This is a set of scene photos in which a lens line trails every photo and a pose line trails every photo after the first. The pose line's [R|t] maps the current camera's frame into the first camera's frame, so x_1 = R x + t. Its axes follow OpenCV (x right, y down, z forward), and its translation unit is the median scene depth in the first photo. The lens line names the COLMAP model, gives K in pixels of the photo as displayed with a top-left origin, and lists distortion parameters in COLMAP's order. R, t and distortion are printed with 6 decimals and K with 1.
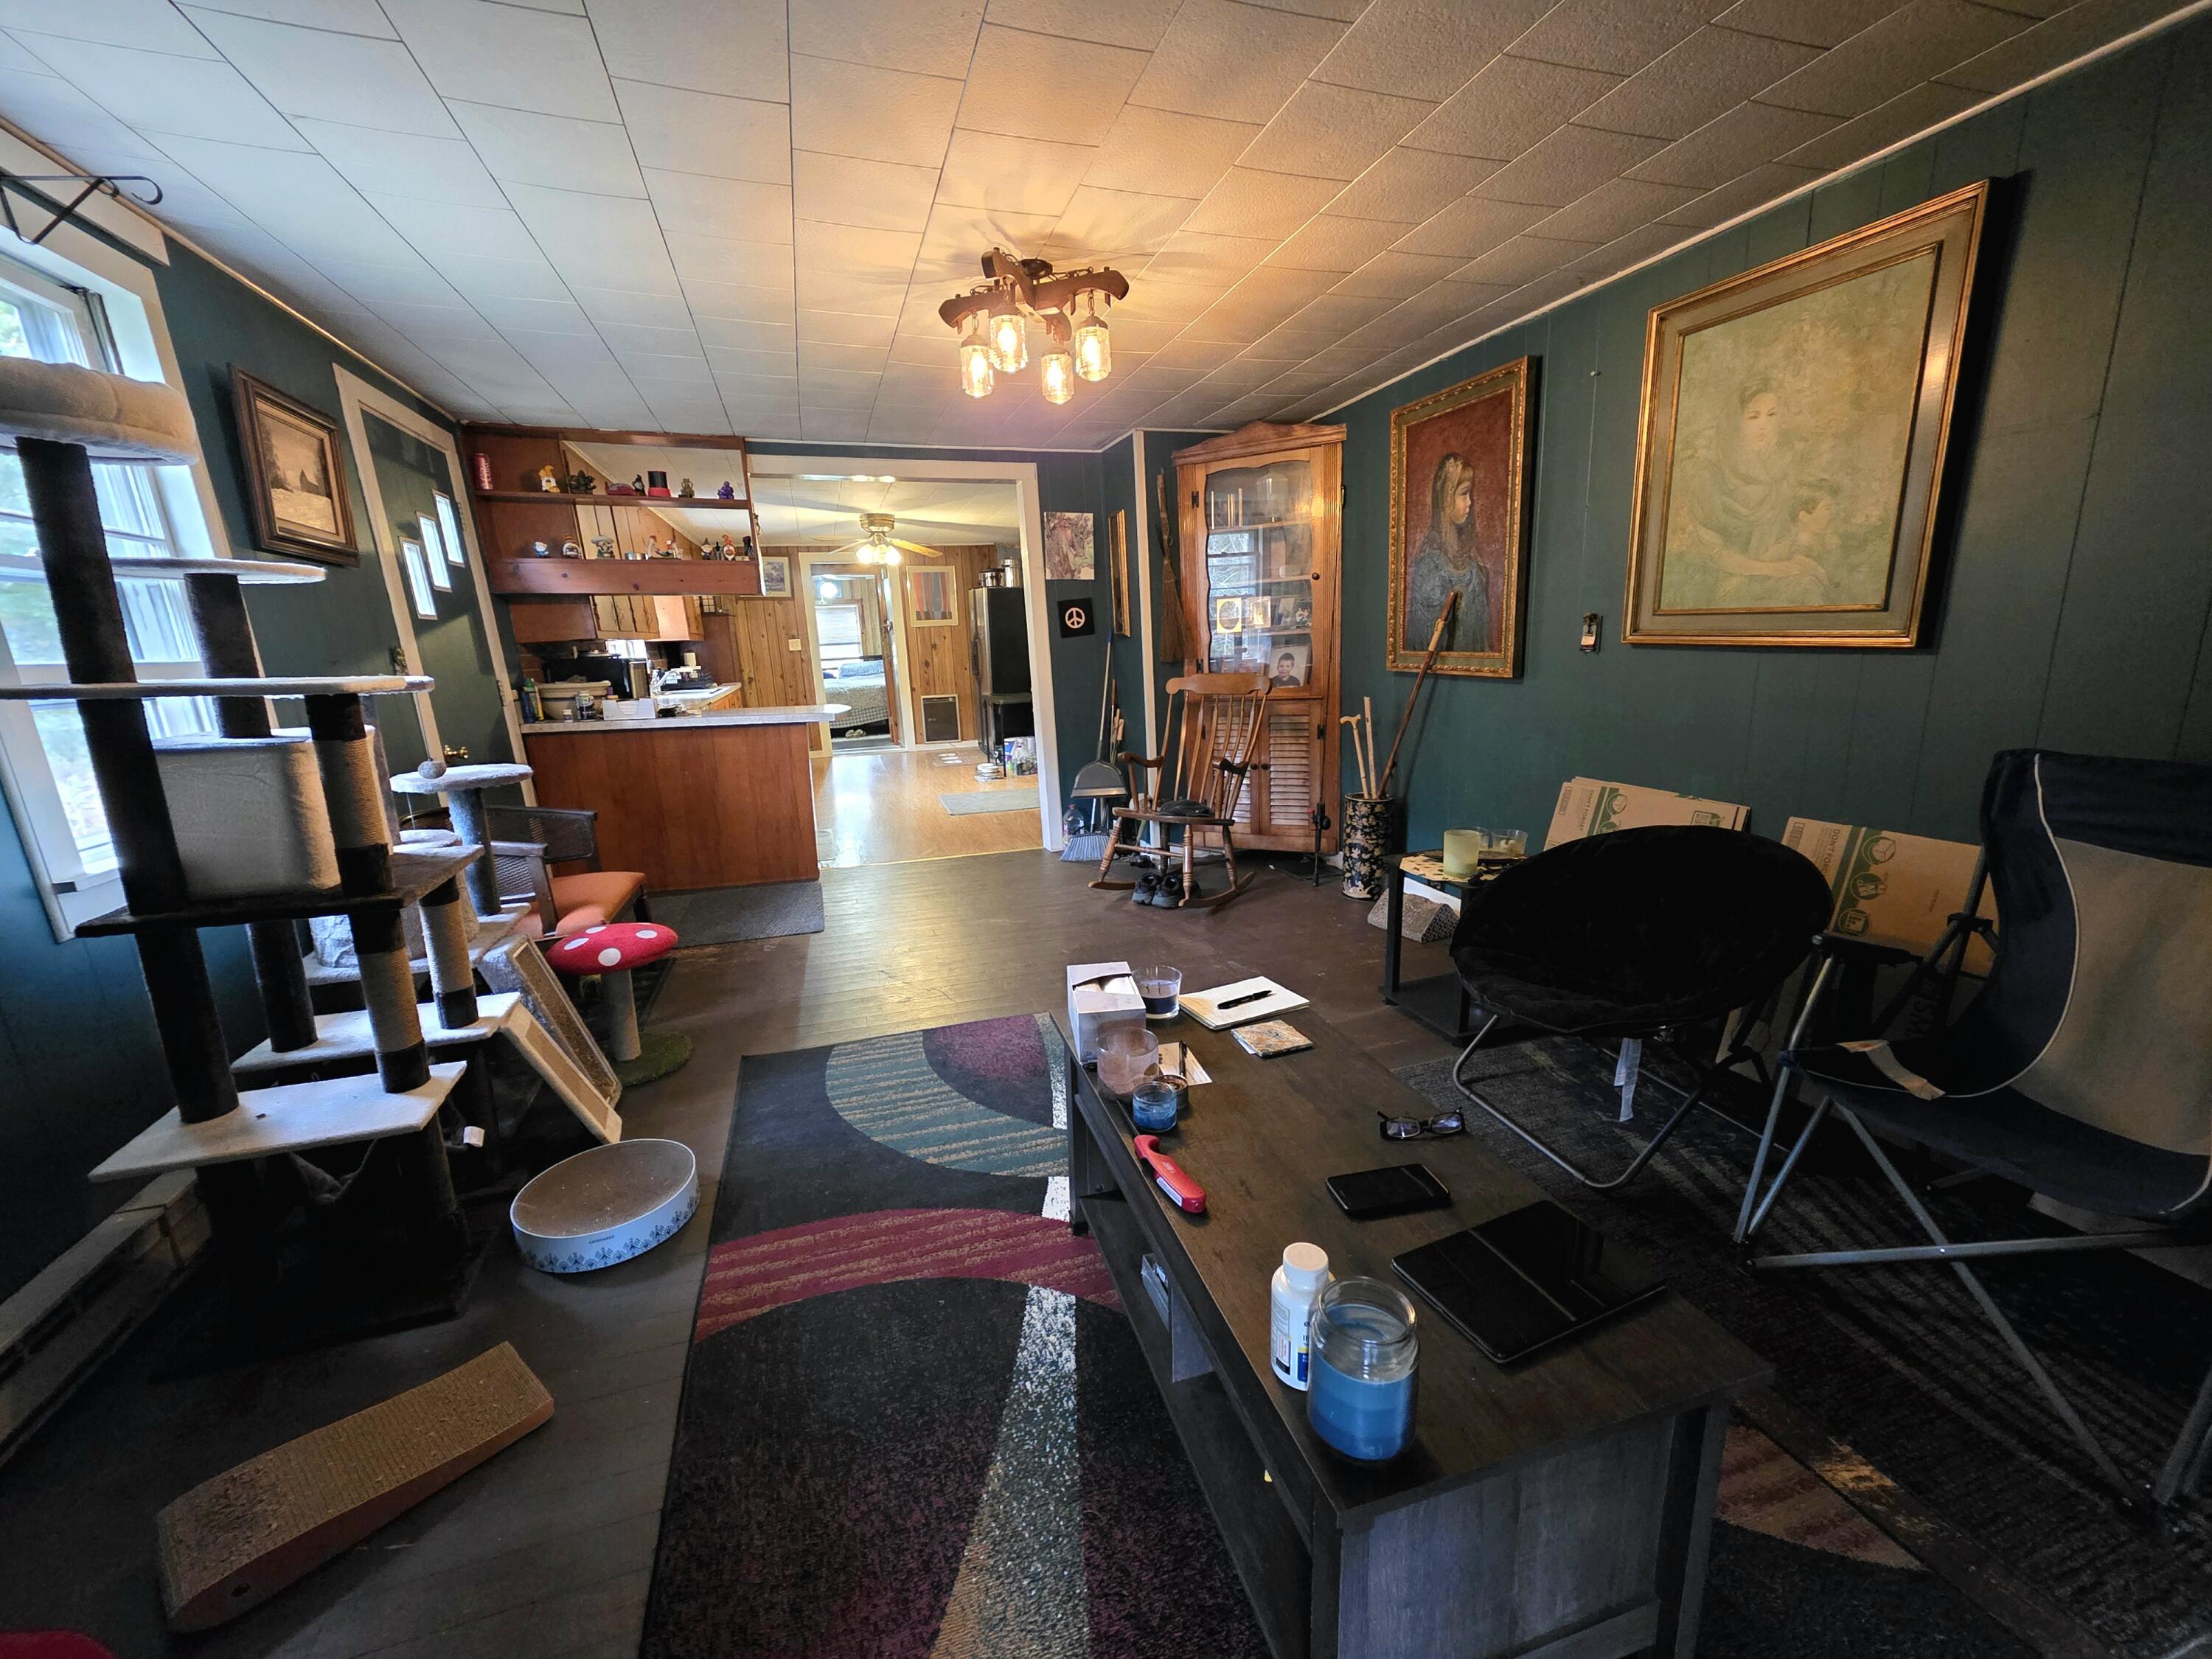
lens RADIAL K [[882.4, 0, 1103.4], [0, 882.4, 837.0], [0, 0, 1]] dist [0.000954, -0.000057]
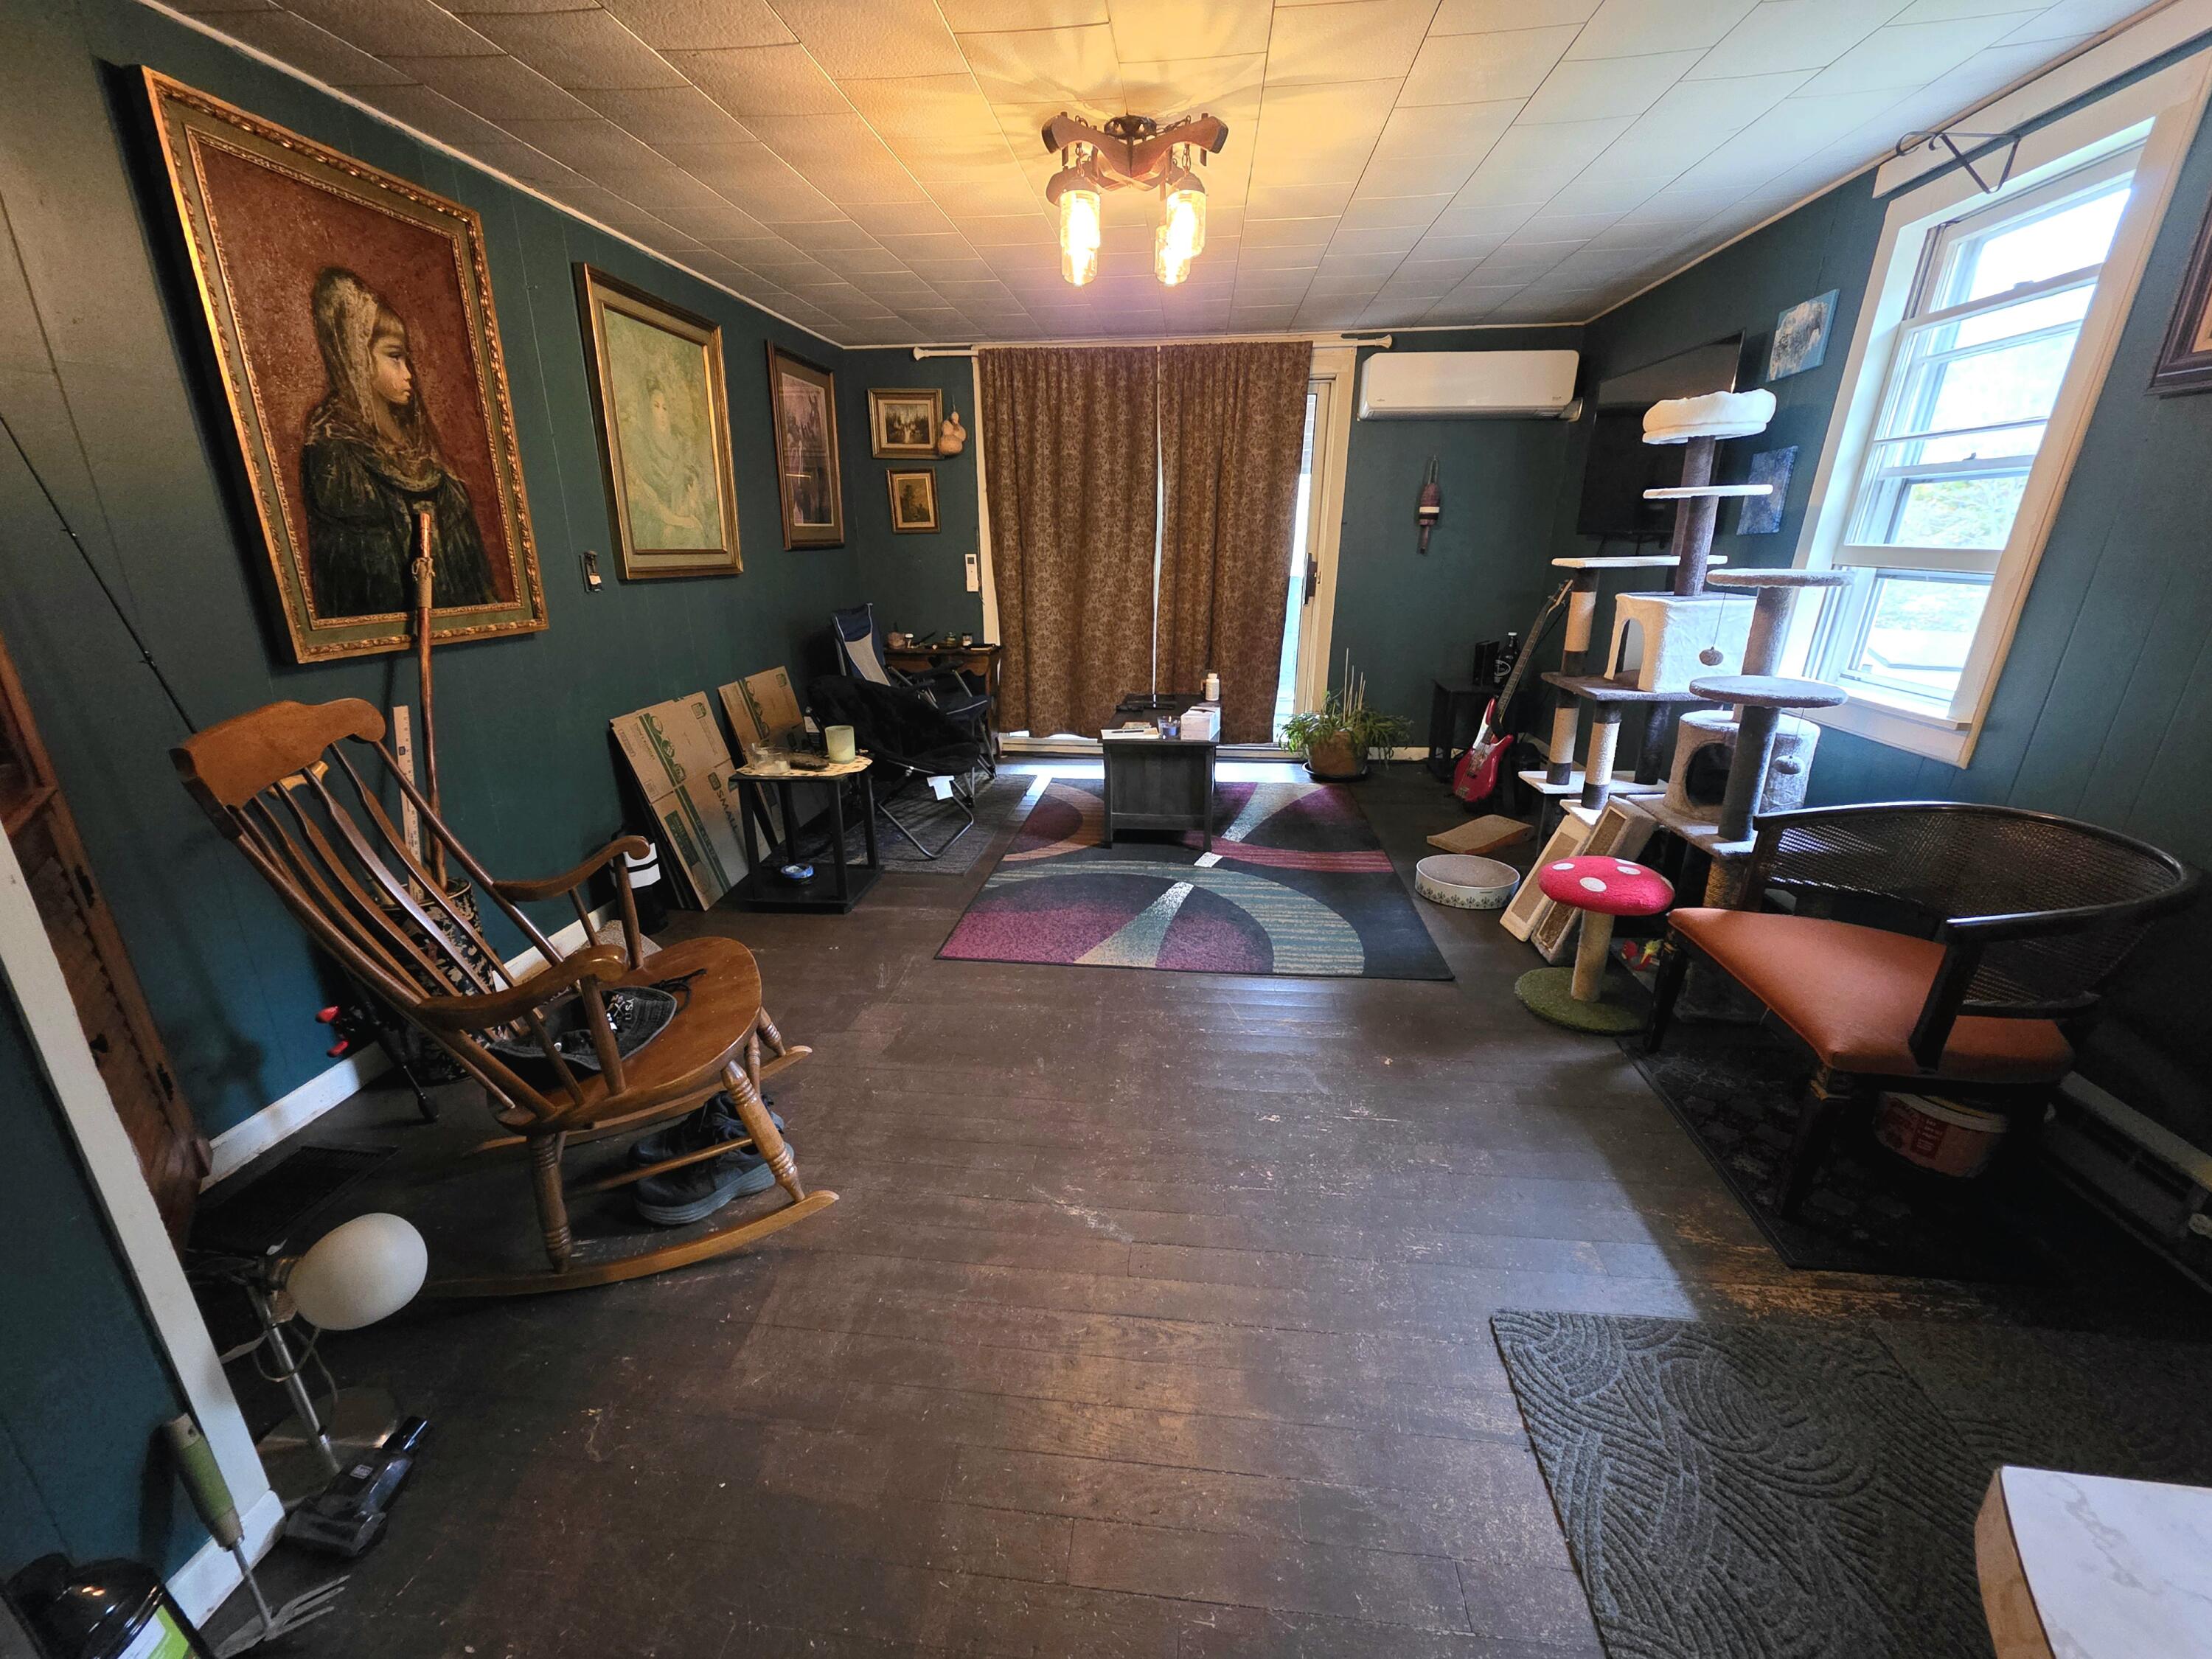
lens RADIAL K [[882.4, 0, 1111.0], [0, 882.4, 833.4], [0, 0, 1]] dist [0.000954, -0.000057]
pose [[-0.914049, -0.095305, 0.394247, -0.463049], [0.123657, 0.860249, 0.494651, -0.462530], [-0.386294, 0.500887, -0.774525, 1.969591]]
